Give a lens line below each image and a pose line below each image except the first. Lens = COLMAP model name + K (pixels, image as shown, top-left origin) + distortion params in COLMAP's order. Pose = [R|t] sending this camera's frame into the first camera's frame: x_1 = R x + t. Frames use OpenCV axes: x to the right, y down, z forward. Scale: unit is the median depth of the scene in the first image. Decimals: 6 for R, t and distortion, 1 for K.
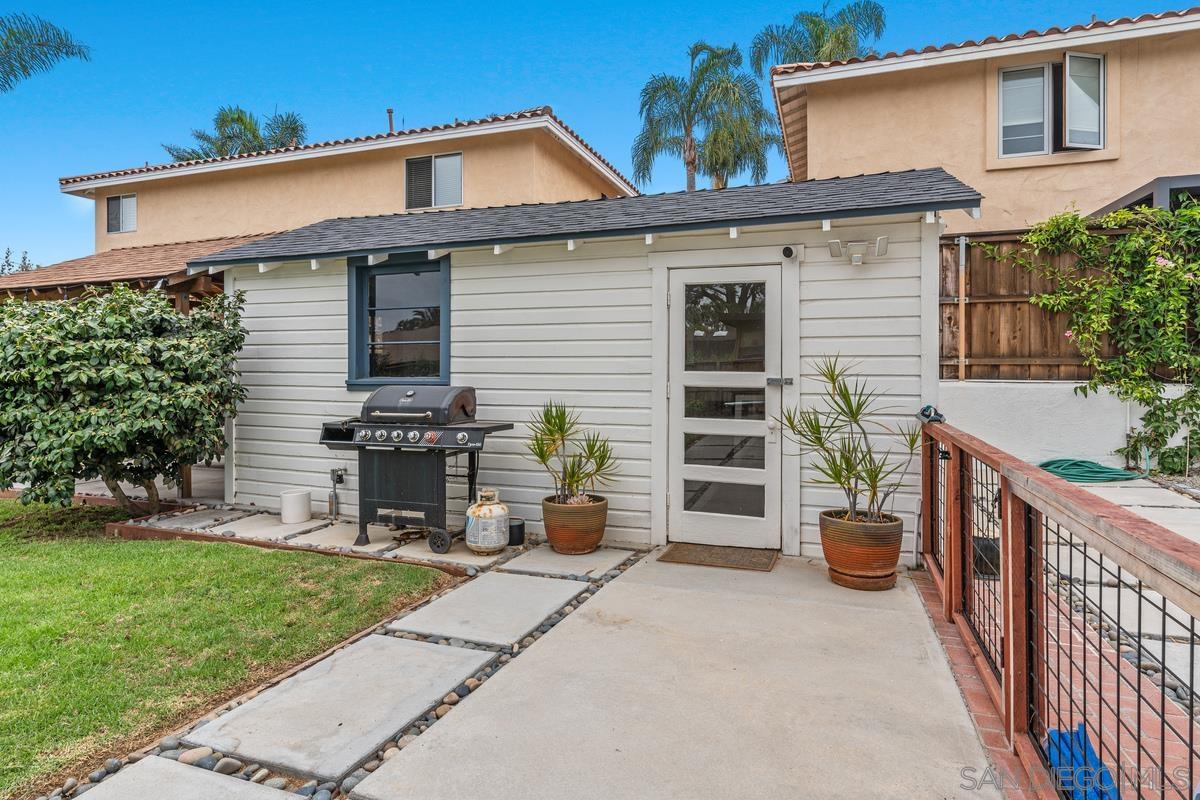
lens RADIAL K [[648.7, 0, 611.1], [0, 648.7, 366.9], [0, 0, 1]] dist [-0.006809, -0.000746]
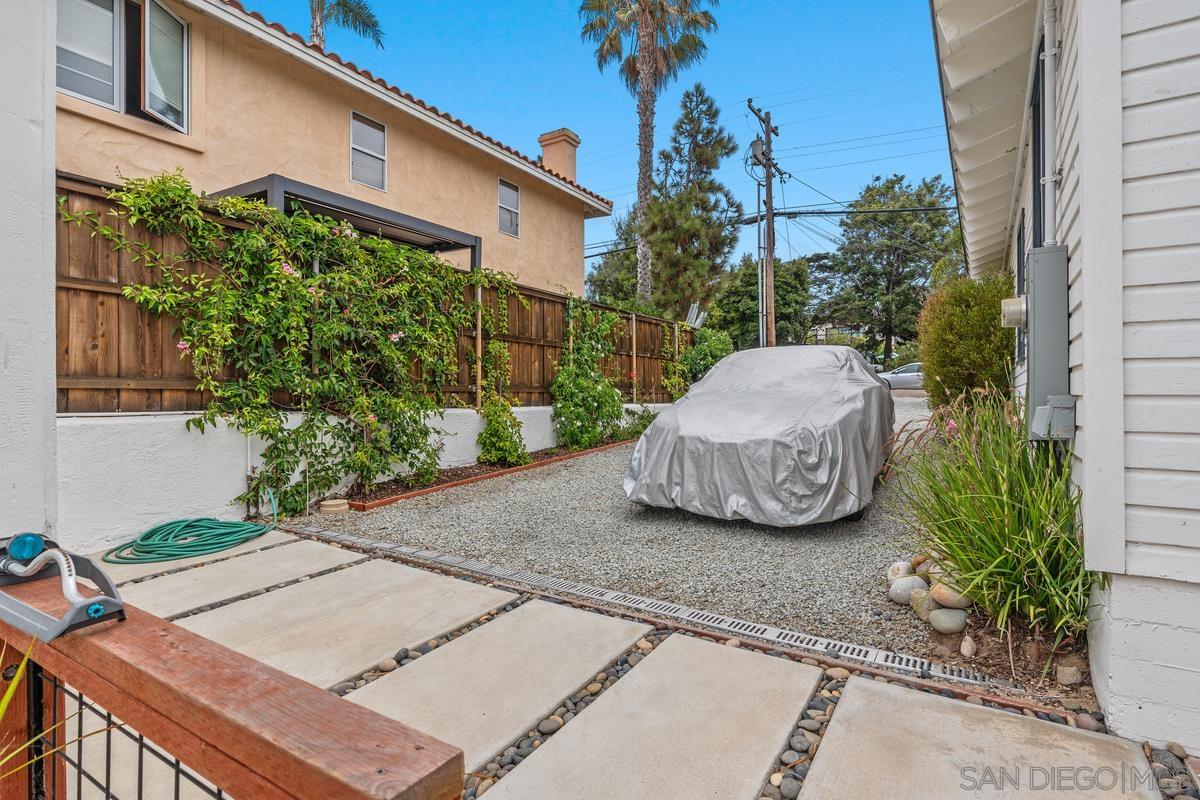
lens RADIAL K [[606.5, 0, 602.2], [0, 606.5, 393.7], [0, 0, 1]] dist [-0.000890, 0.000921]
pose [[0.239596, -0.000035, 0.970873, 0.164805], [0.000331, 1.000000, -0.000046, 0.001572], [-0.970873, 0.000332, 0.239596, 0.378507]]
